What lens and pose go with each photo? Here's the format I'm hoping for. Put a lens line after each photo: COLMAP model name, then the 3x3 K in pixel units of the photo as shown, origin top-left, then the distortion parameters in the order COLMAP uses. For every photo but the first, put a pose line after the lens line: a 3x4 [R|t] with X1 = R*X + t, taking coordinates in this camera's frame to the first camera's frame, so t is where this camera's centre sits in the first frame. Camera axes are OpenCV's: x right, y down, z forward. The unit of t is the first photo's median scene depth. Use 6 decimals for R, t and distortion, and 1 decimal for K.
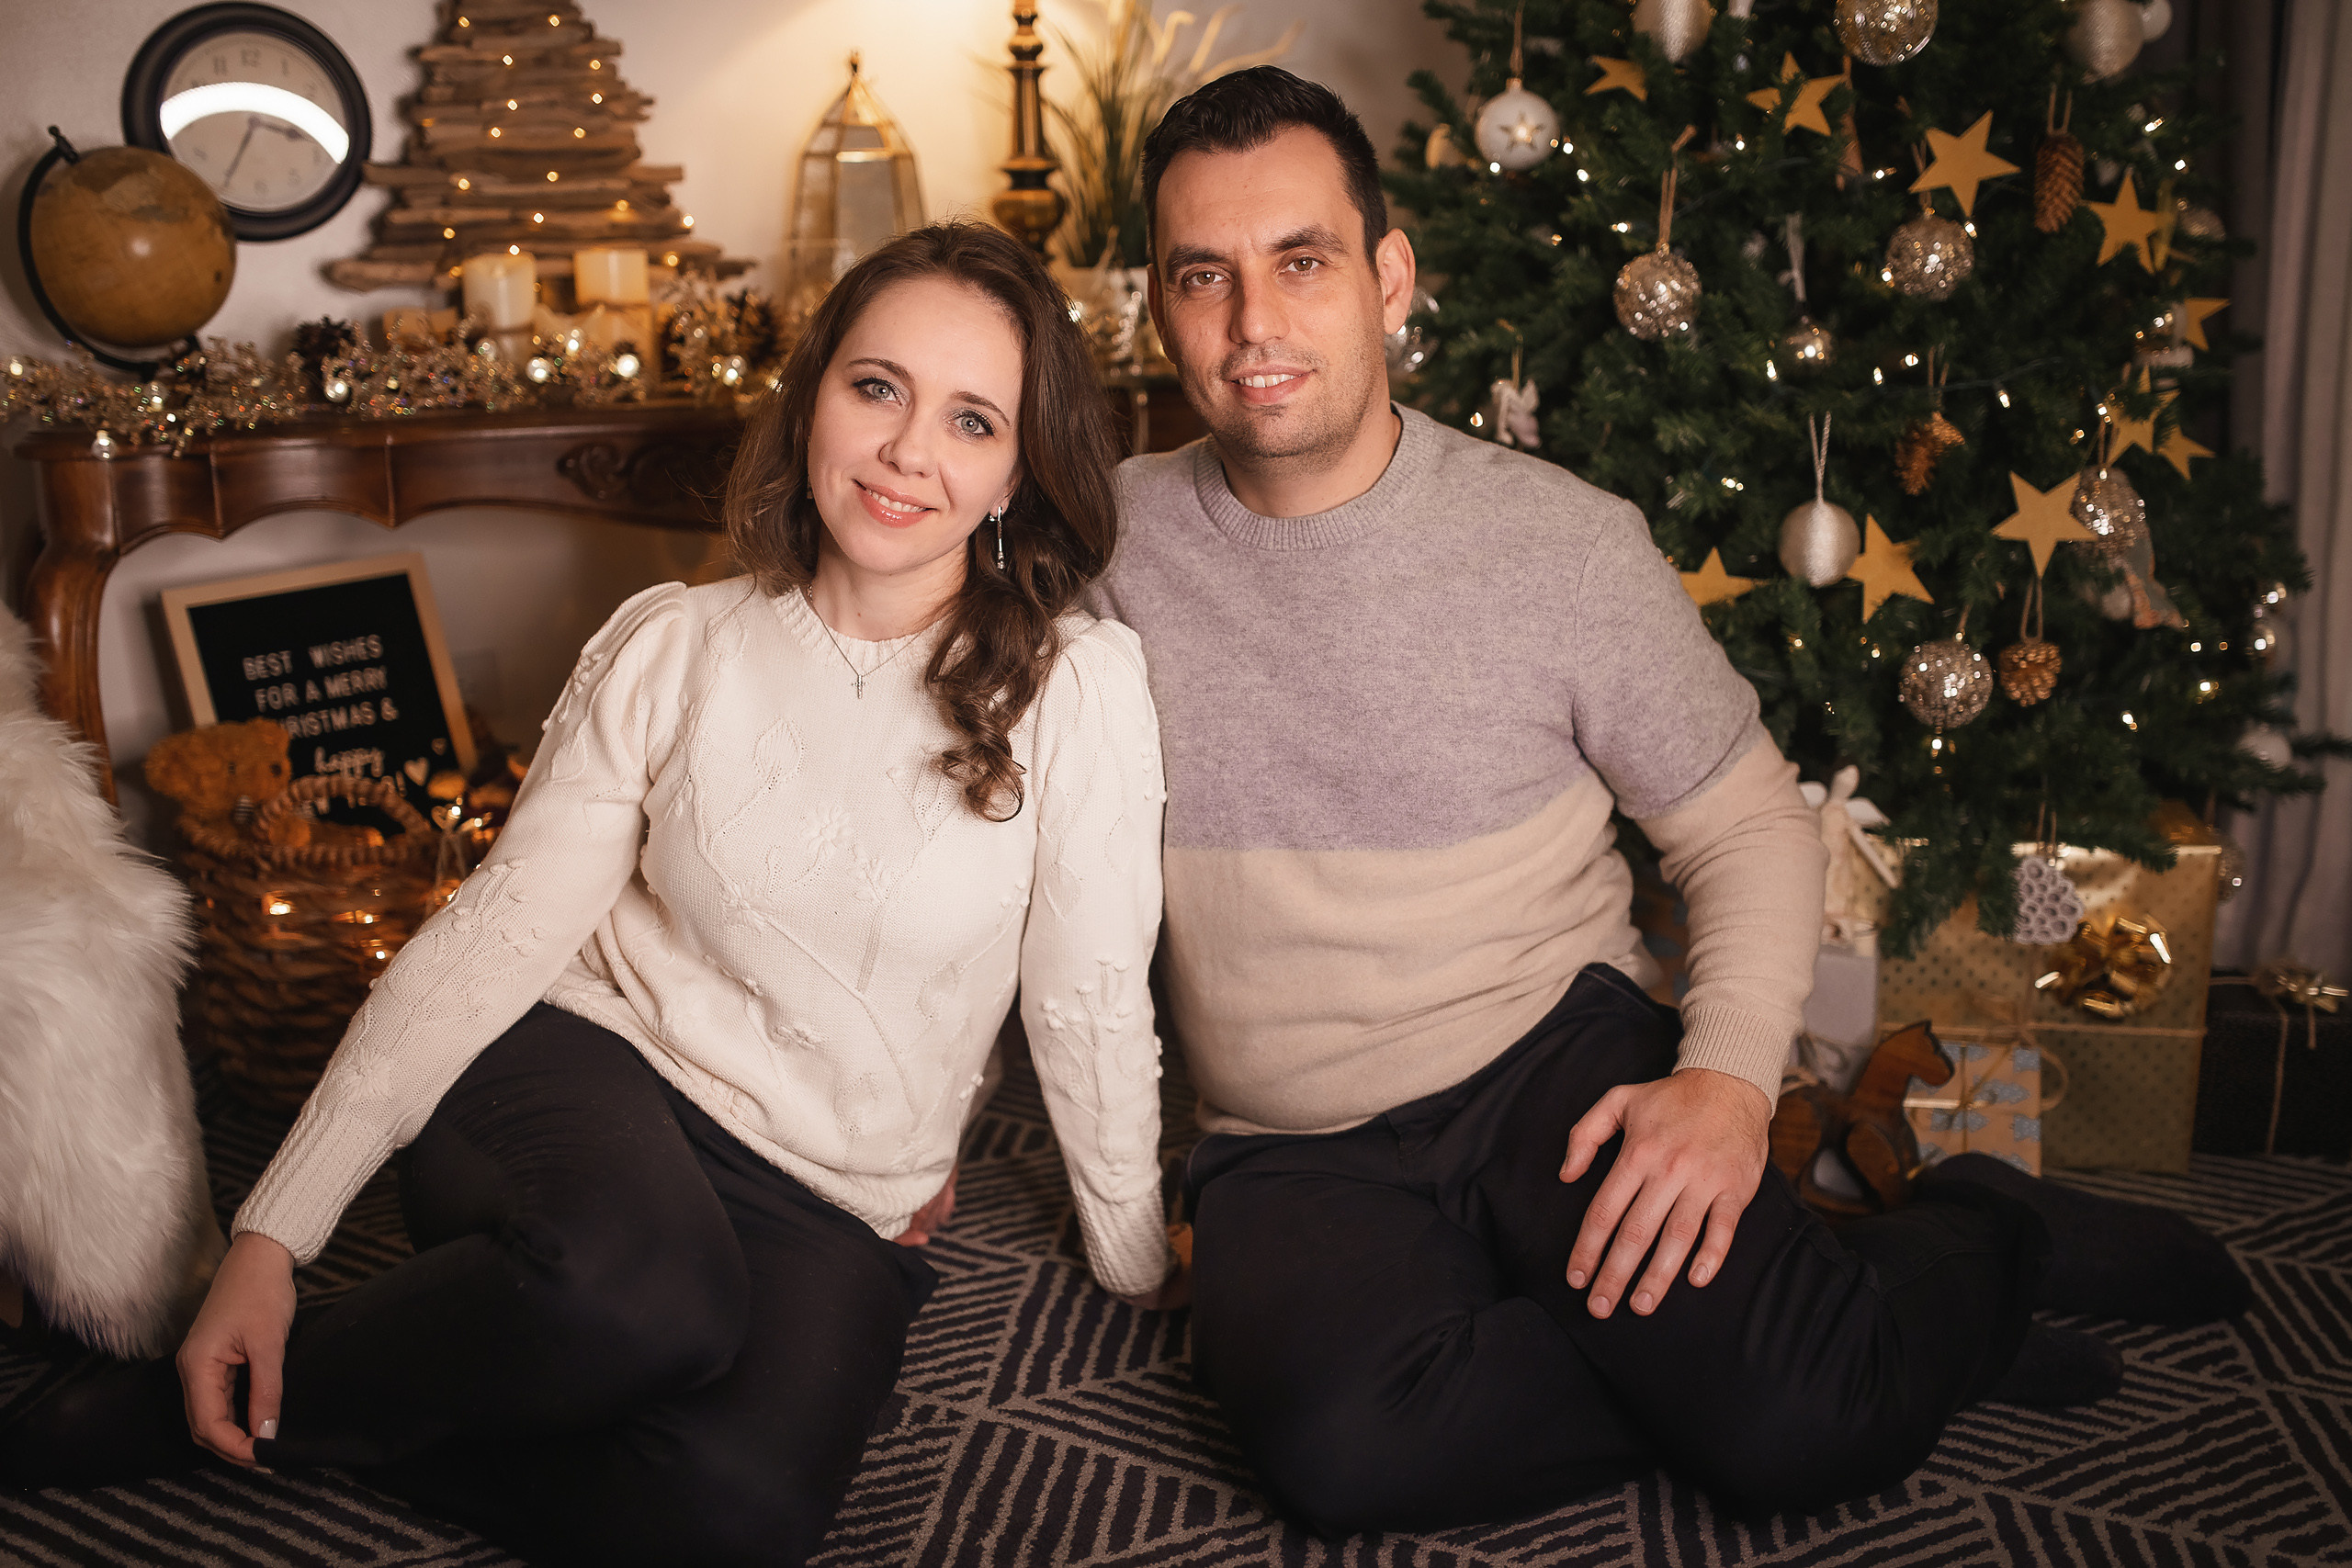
lens RADIAL K [[2400.8, 0, 1207.7], [0, 2400.8, 789.9], [0, 0, 1]] dist [-0.052474, 0.097040]
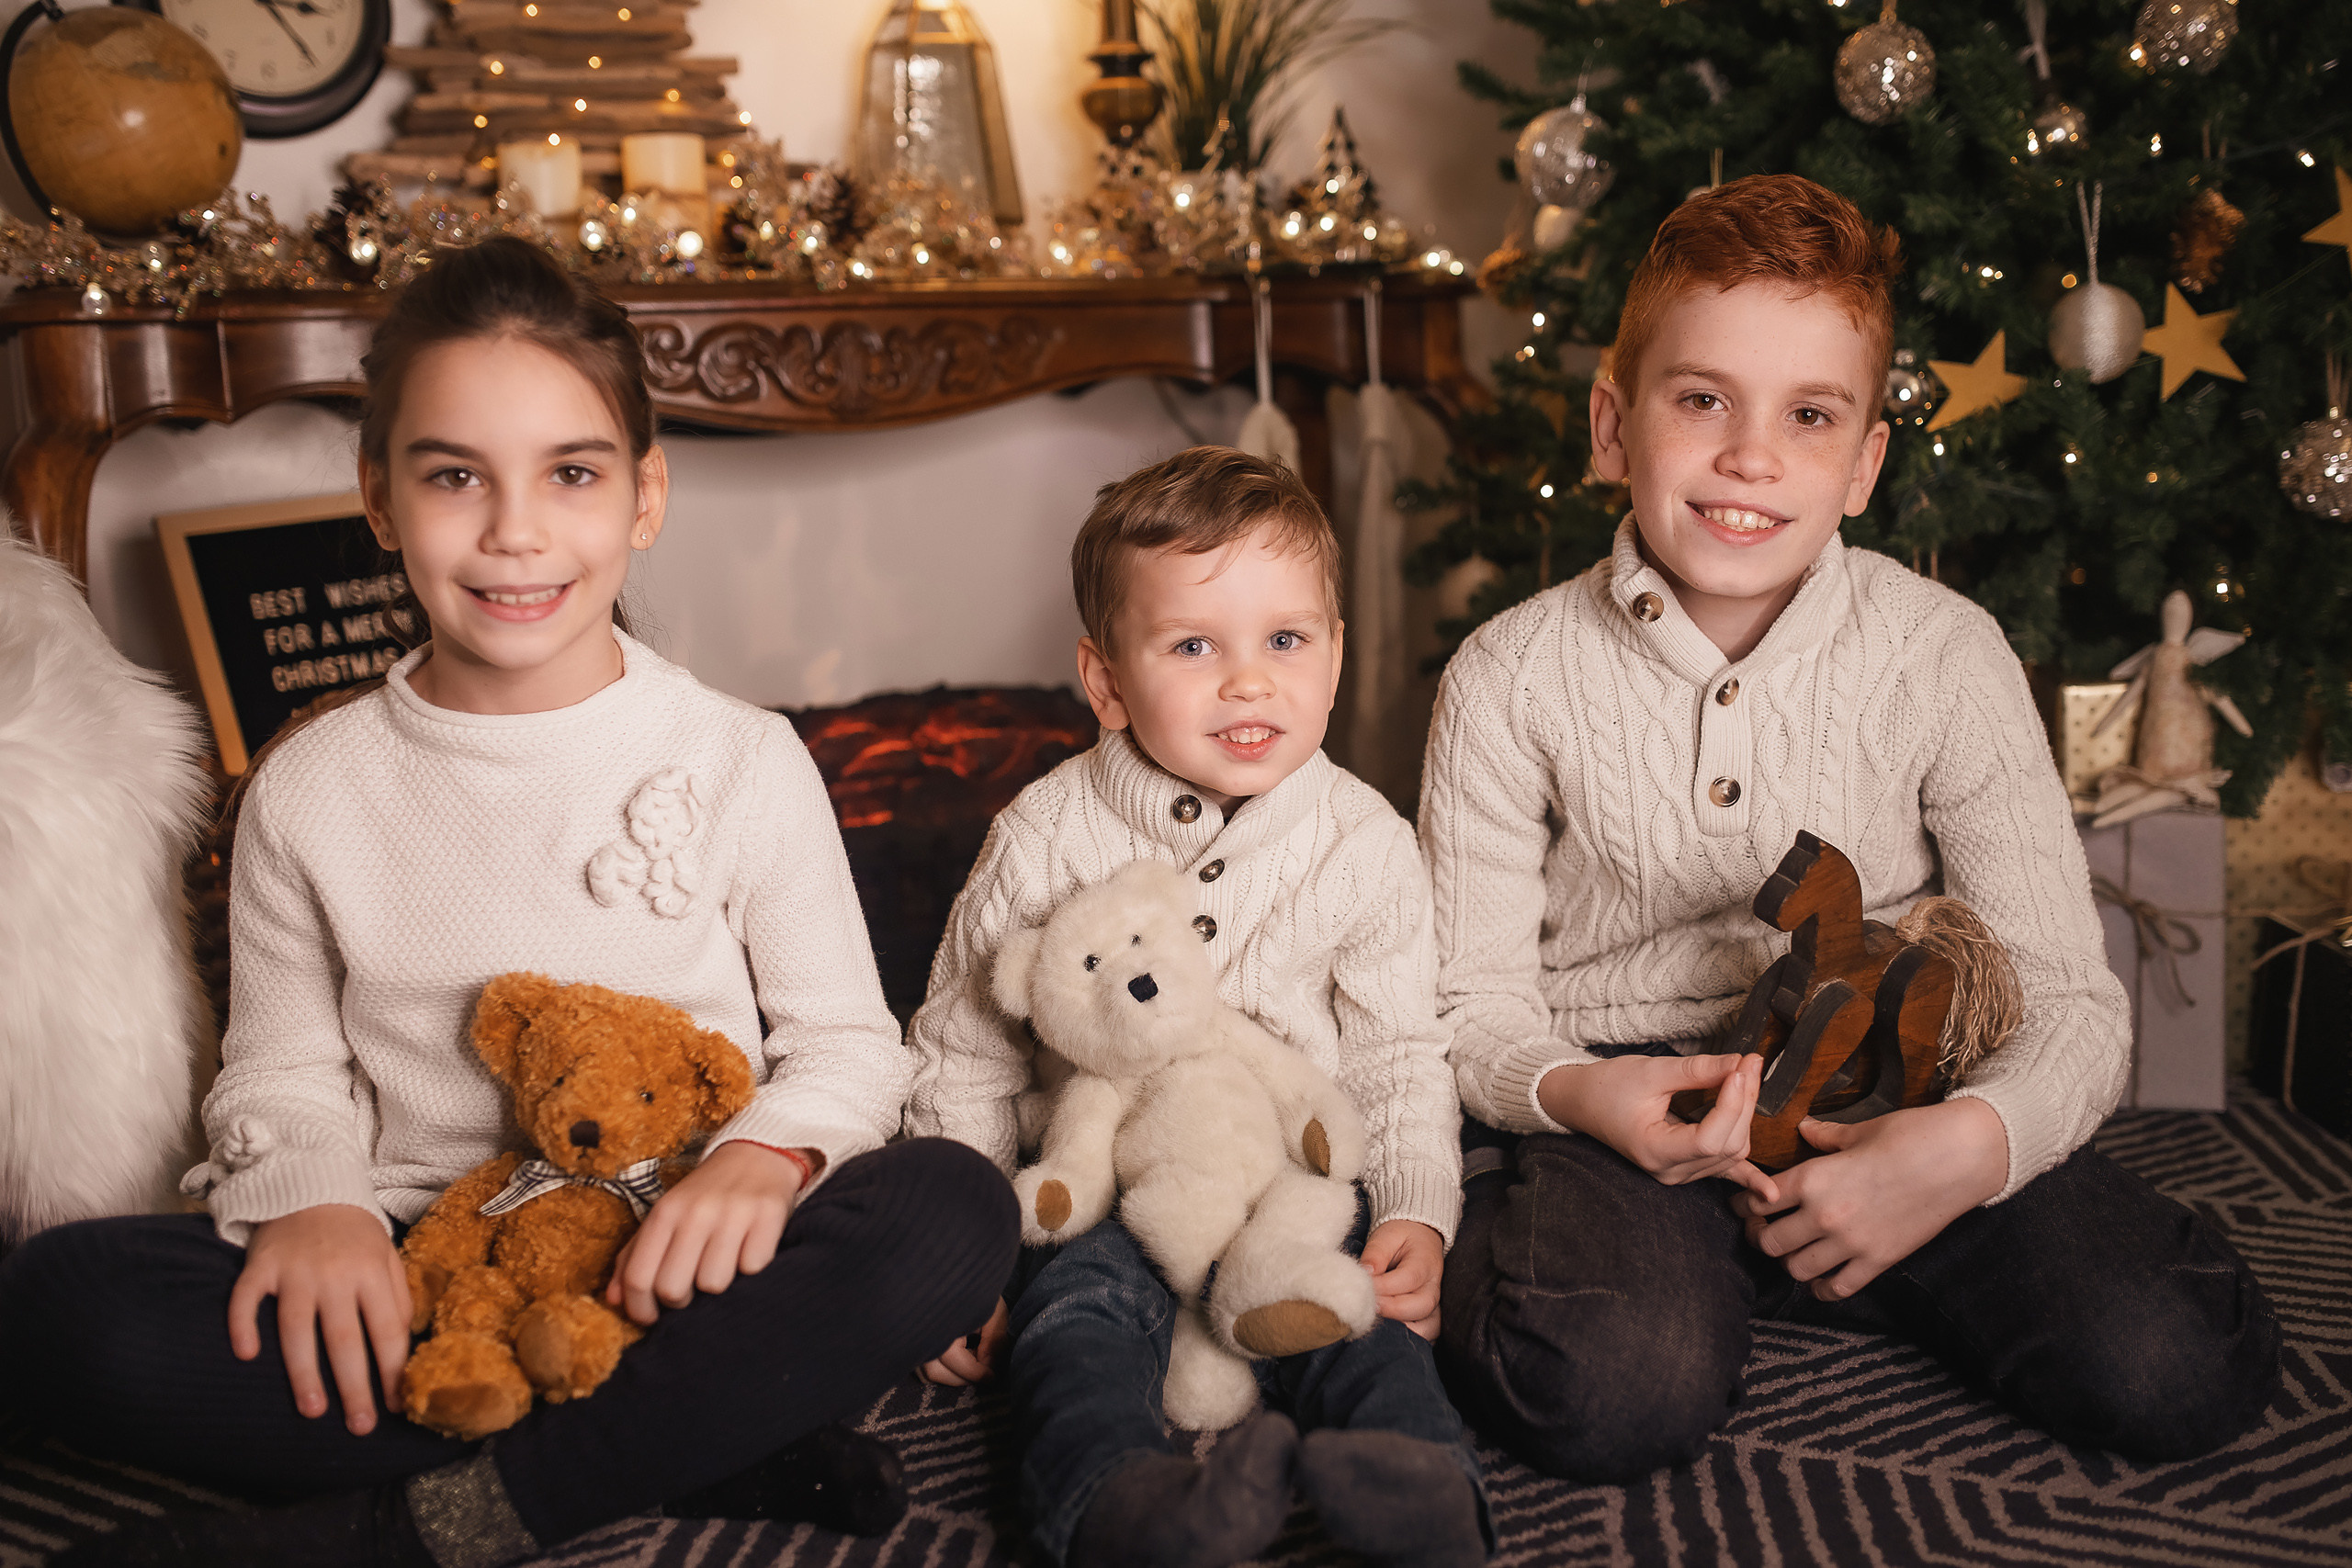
lens RADIAL K [[2450.8, 0, 1226.6], [0, 2450.8, 790.3], [0, 0, 1]] dist [-0.057113, 0.098582]
pose [[0.999209, -0.036104, 0.016696, -0.071999], [0.037402, 0.995650, -0.085340, 0.113561], [-0.013542, 0.085896, 0.996212, 0.128789]]
